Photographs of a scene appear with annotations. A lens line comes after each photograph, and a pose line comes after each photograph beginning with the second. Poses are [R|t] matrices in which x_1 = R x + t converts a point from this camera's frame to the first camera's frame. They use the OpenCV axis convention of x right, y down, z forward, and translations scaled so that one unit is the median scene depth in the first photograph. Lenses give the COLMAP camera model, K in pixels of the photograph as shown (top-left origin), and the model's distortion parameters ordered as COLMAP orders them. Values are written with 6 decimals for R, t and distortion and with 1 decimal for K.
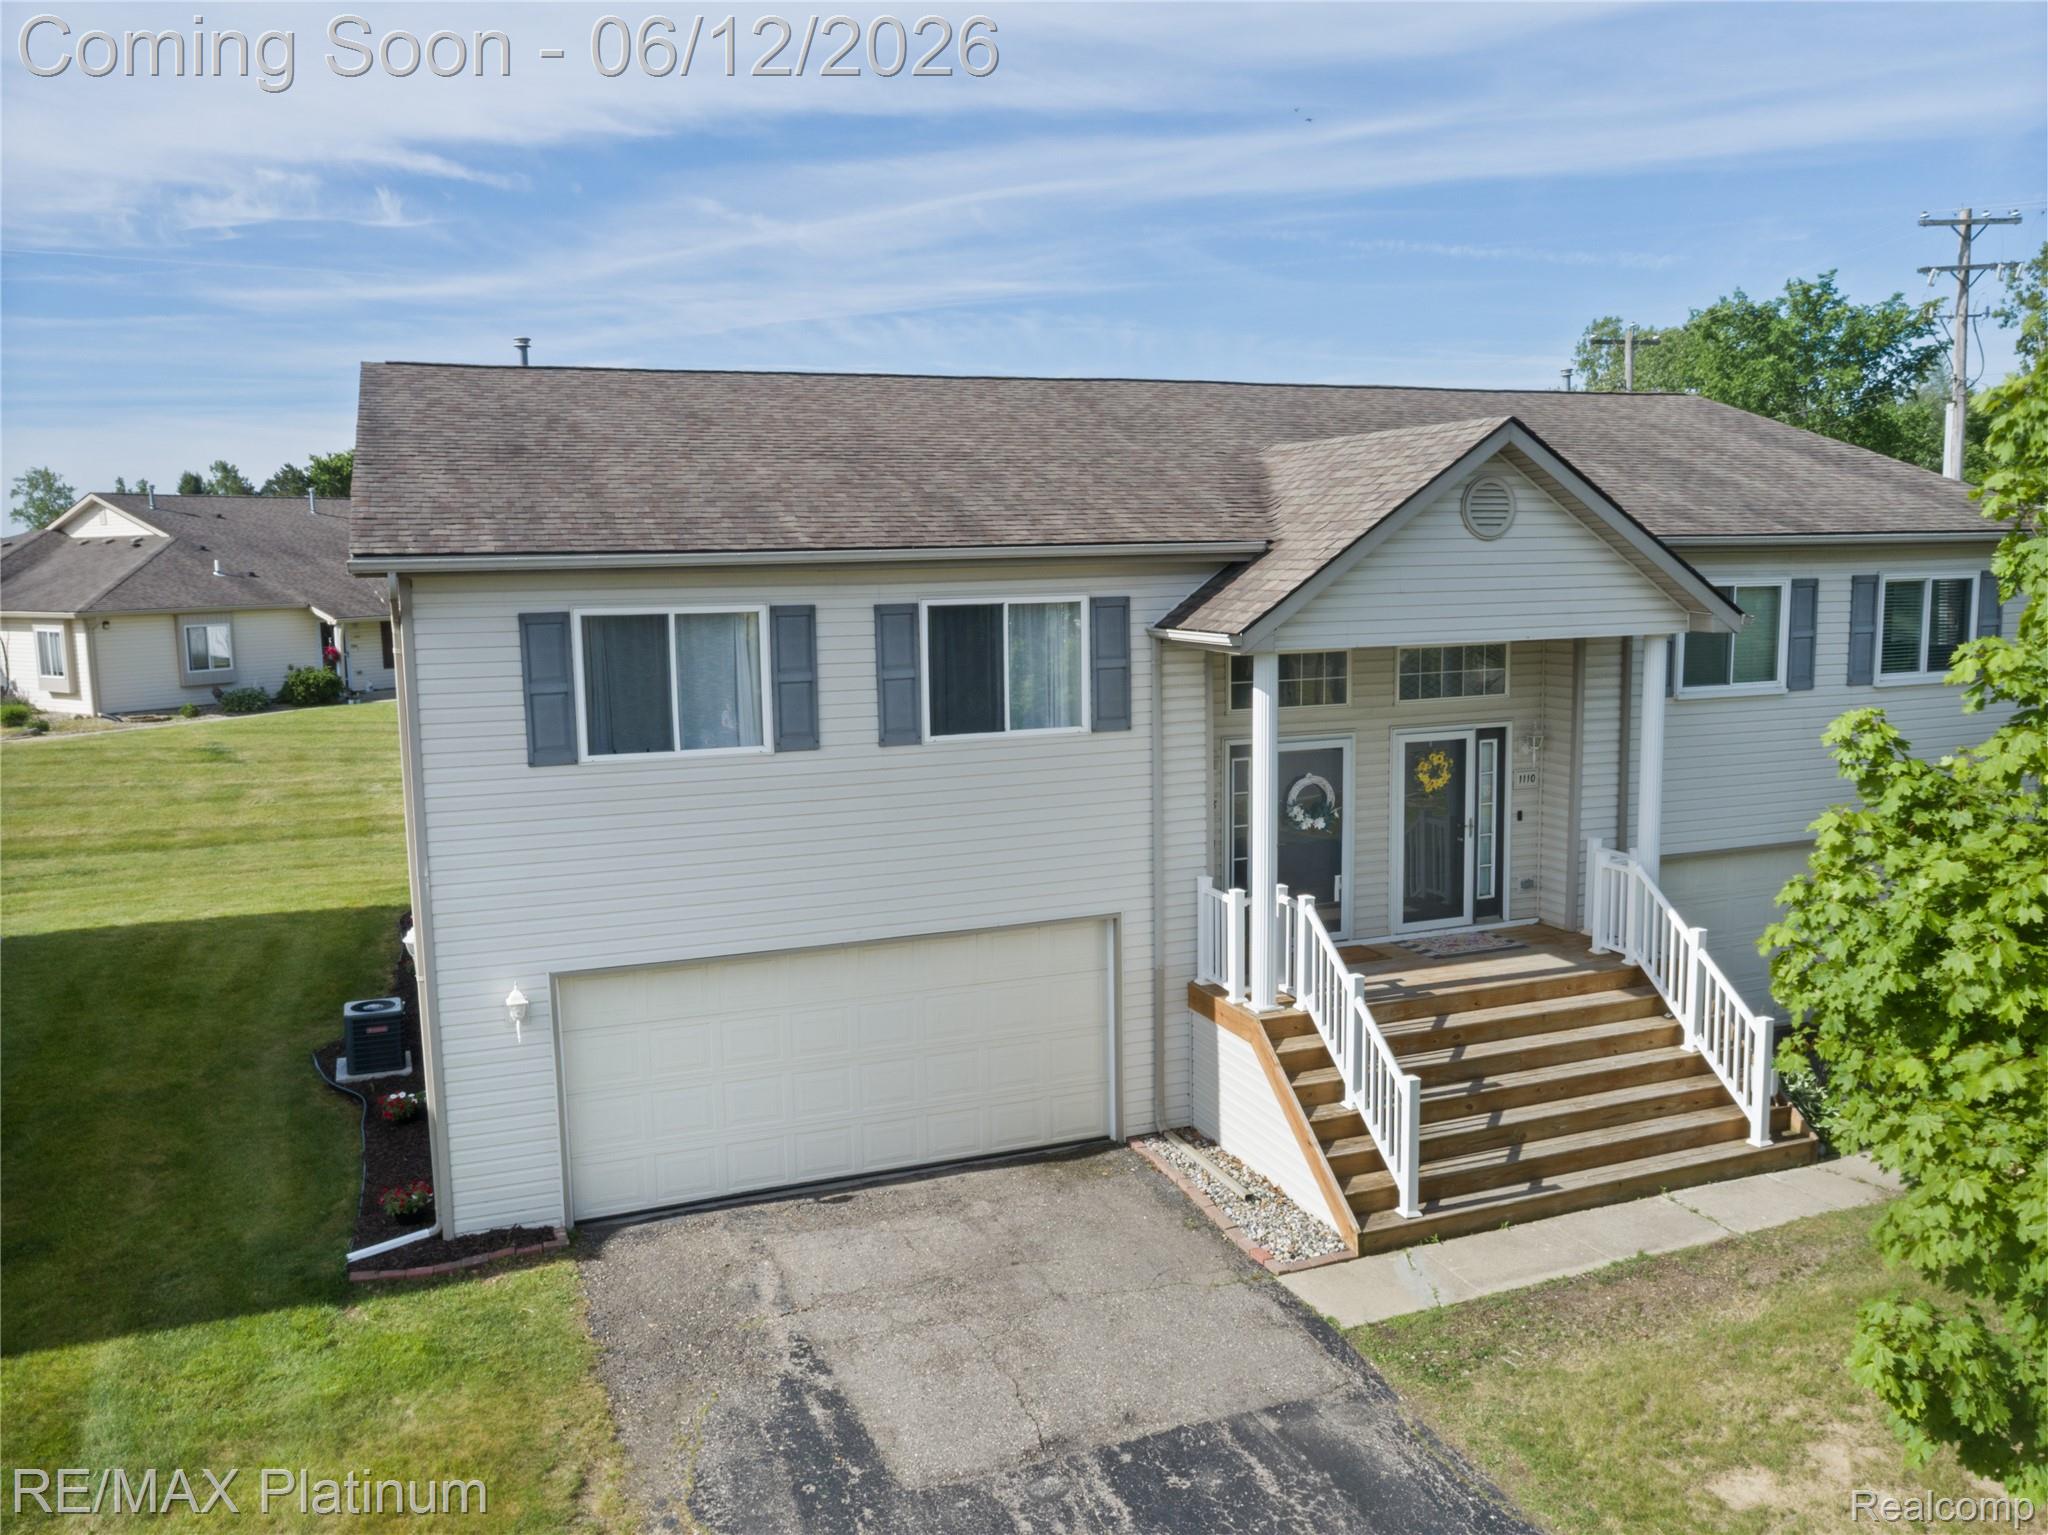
lens RADIAL K [[1556.1, 0, 1029.4], [0, 1556.1, 763.6], [0, 0, 1]] dist [-0.016571, 0.005986]
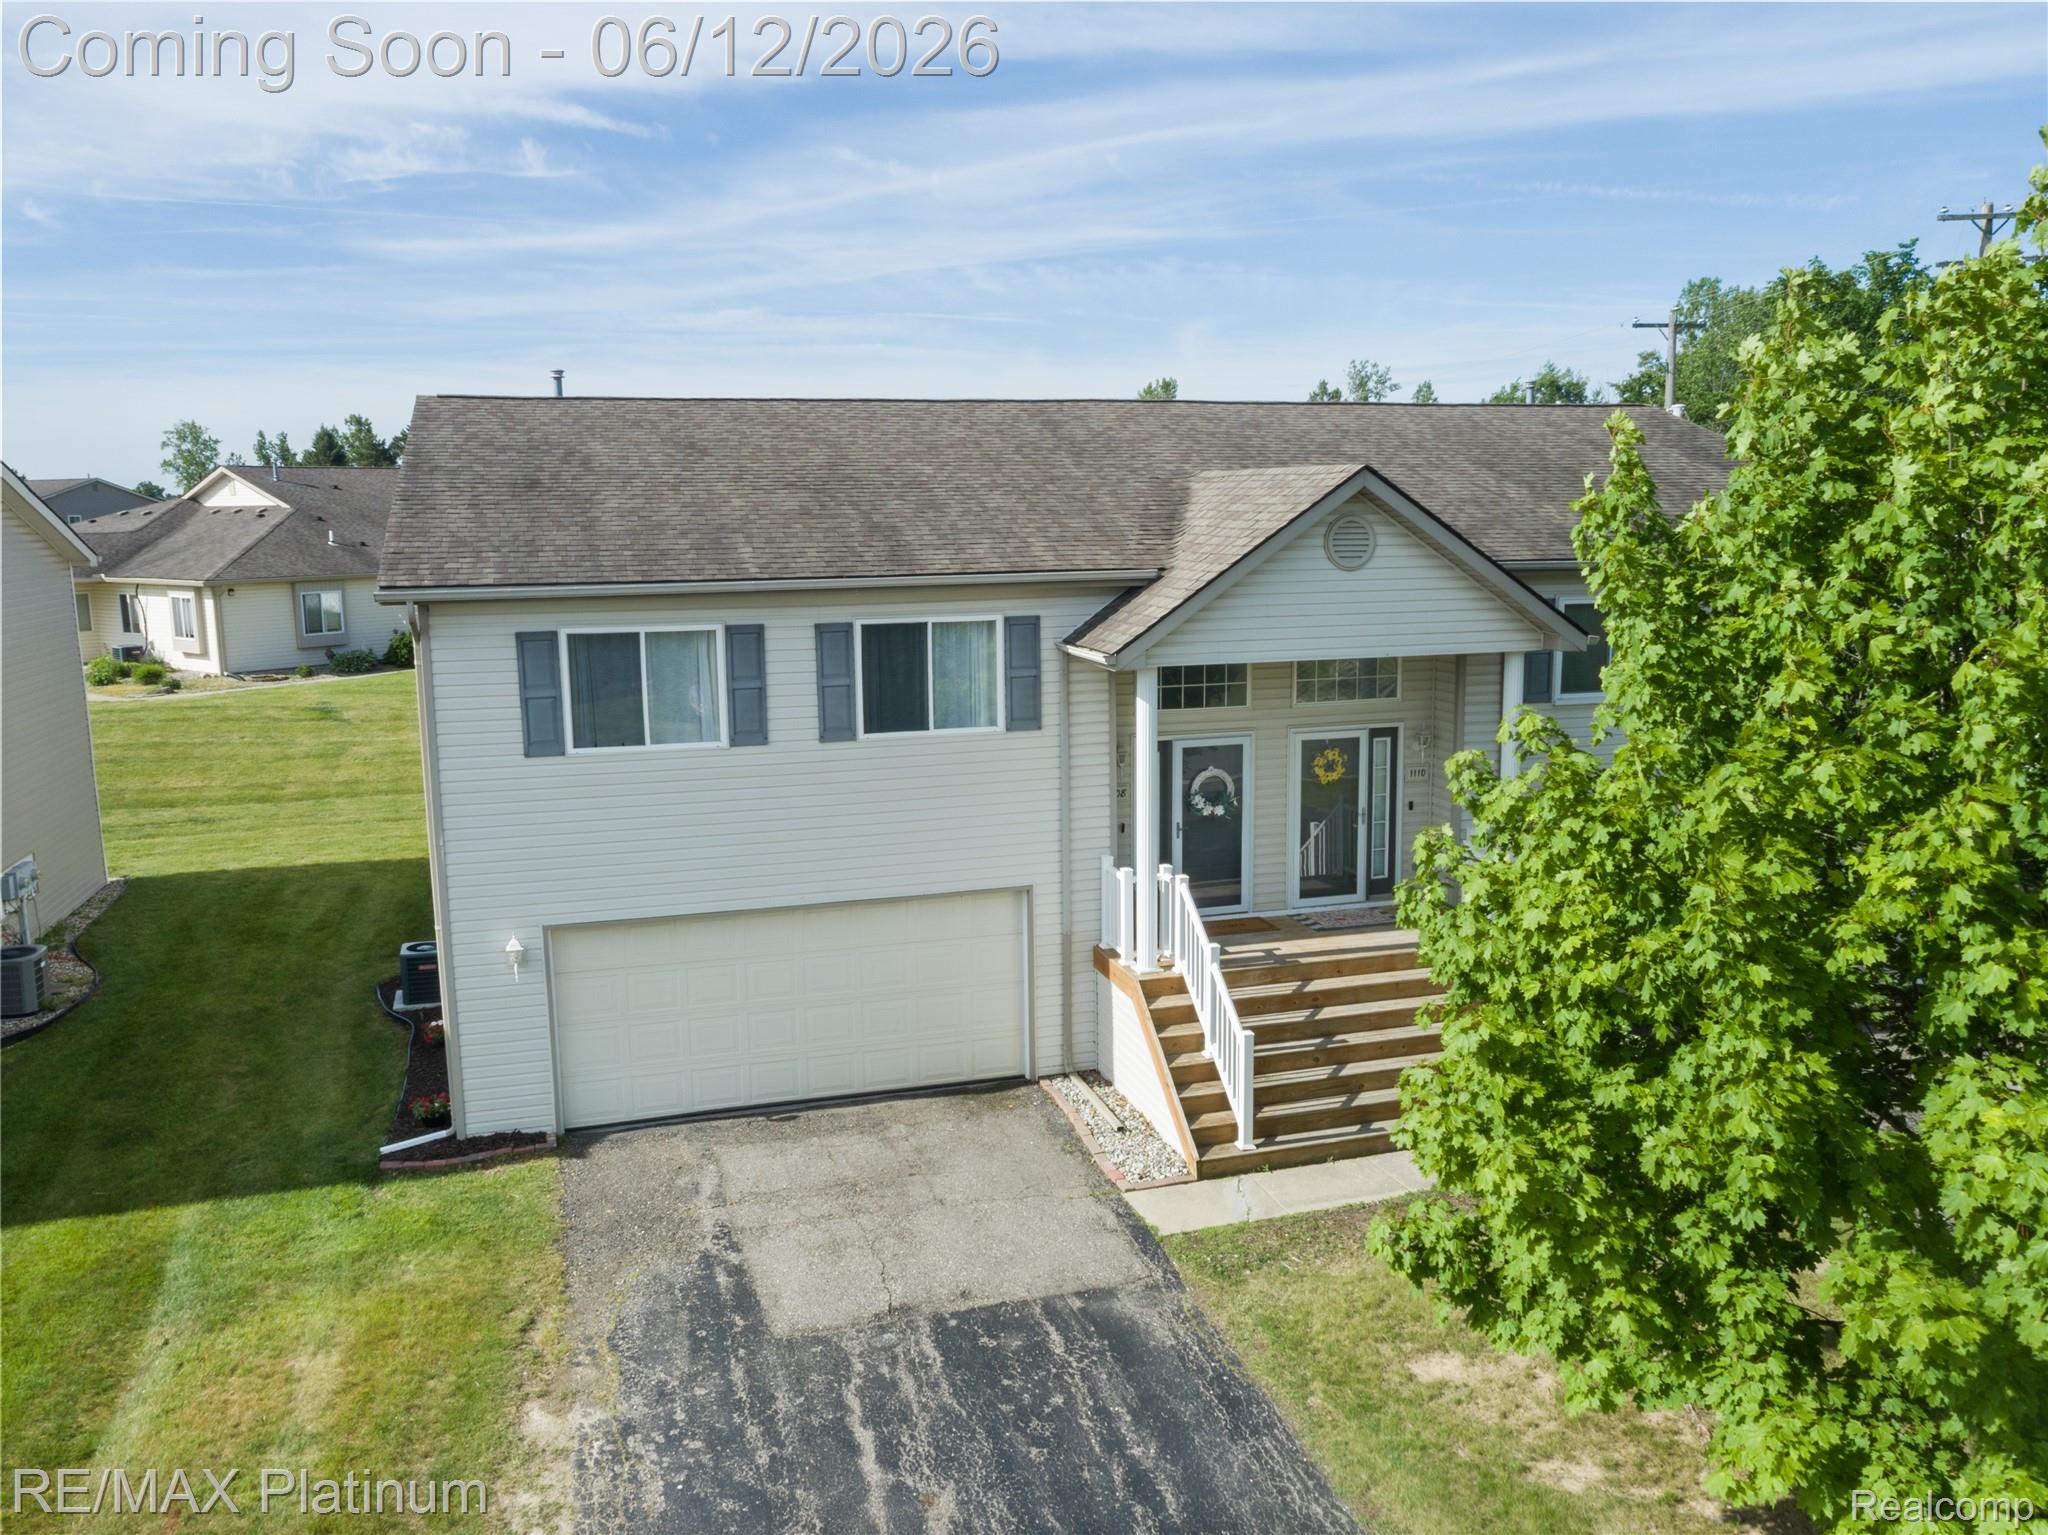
lens RADIAL K [[1553.2, 0, 1024.0], [0, 1553.2, 767.5], [0, 0, 1]] dist [-0.011381, -0.003635]
pose [[0.997043, 0.018092, -0.074682, 0.143855], [-0.015564, 0.999291, 0.034289, -0.033956], [0.075249, -0.033026, 0.996618, -0.167106]]
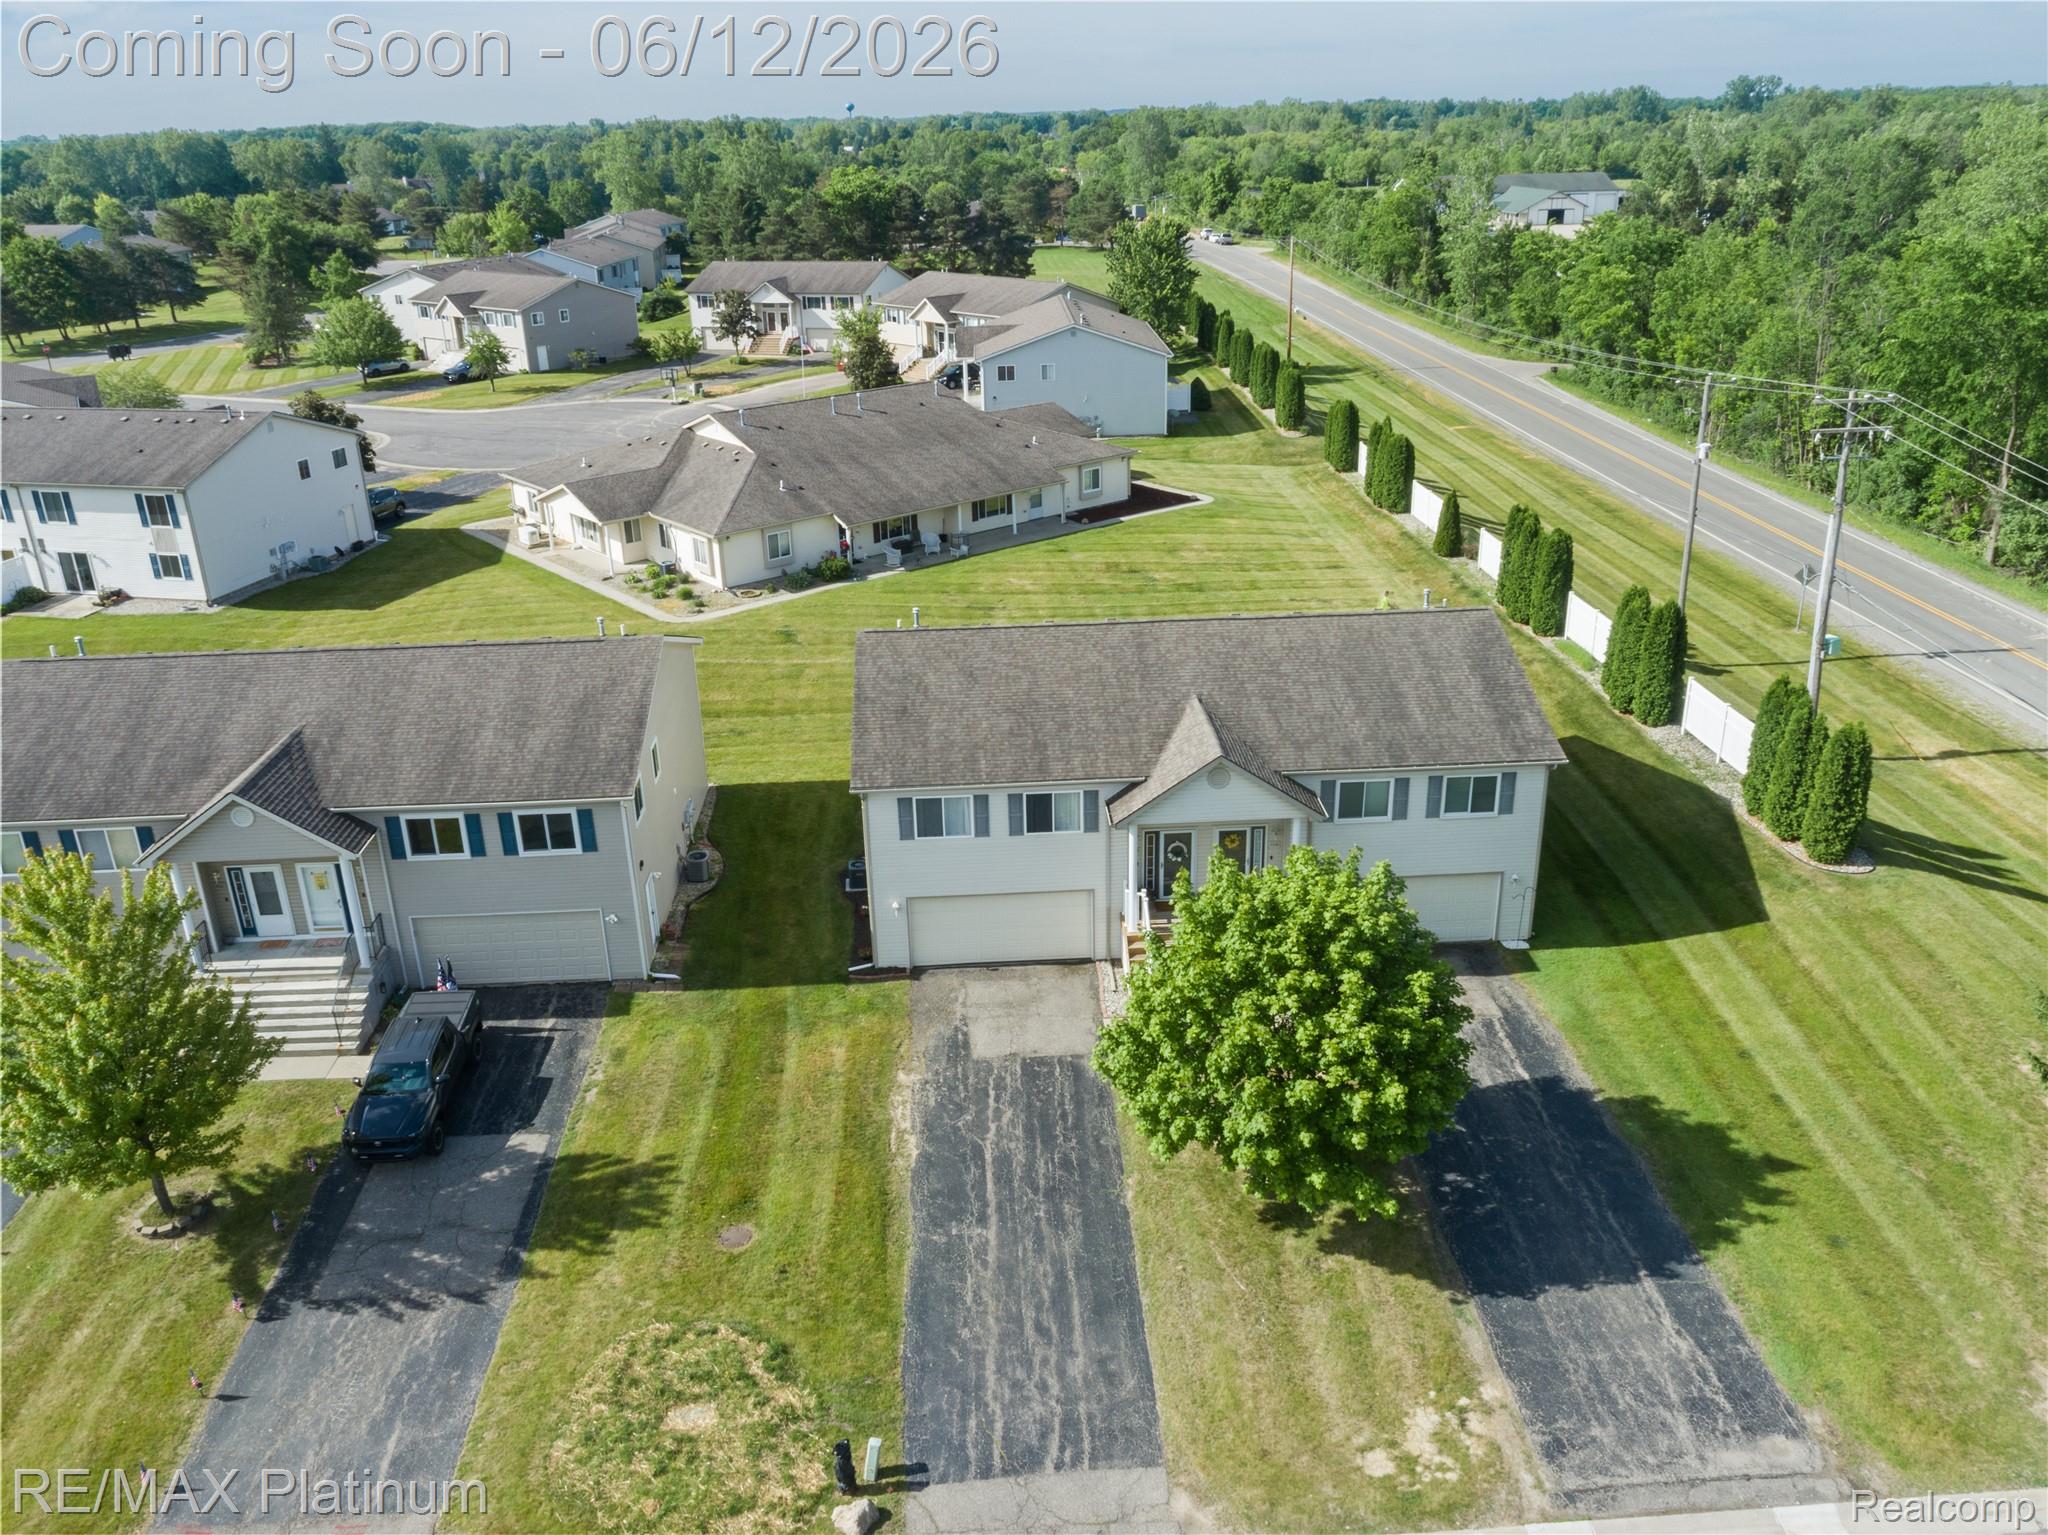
lens RADIAL K [[1521.4, 0, 1024.0], [0, 1521.4, 767.5], [0, 0, 1]] dist [-0.022597, 0.010457]
pose [[0.952225, 0.114497, -0.283123, 0.745251], [-0.036964, 0.963455, 0.265307, -0.913610], [0.303154, -0.242167, 0.921658, -1.681962]]
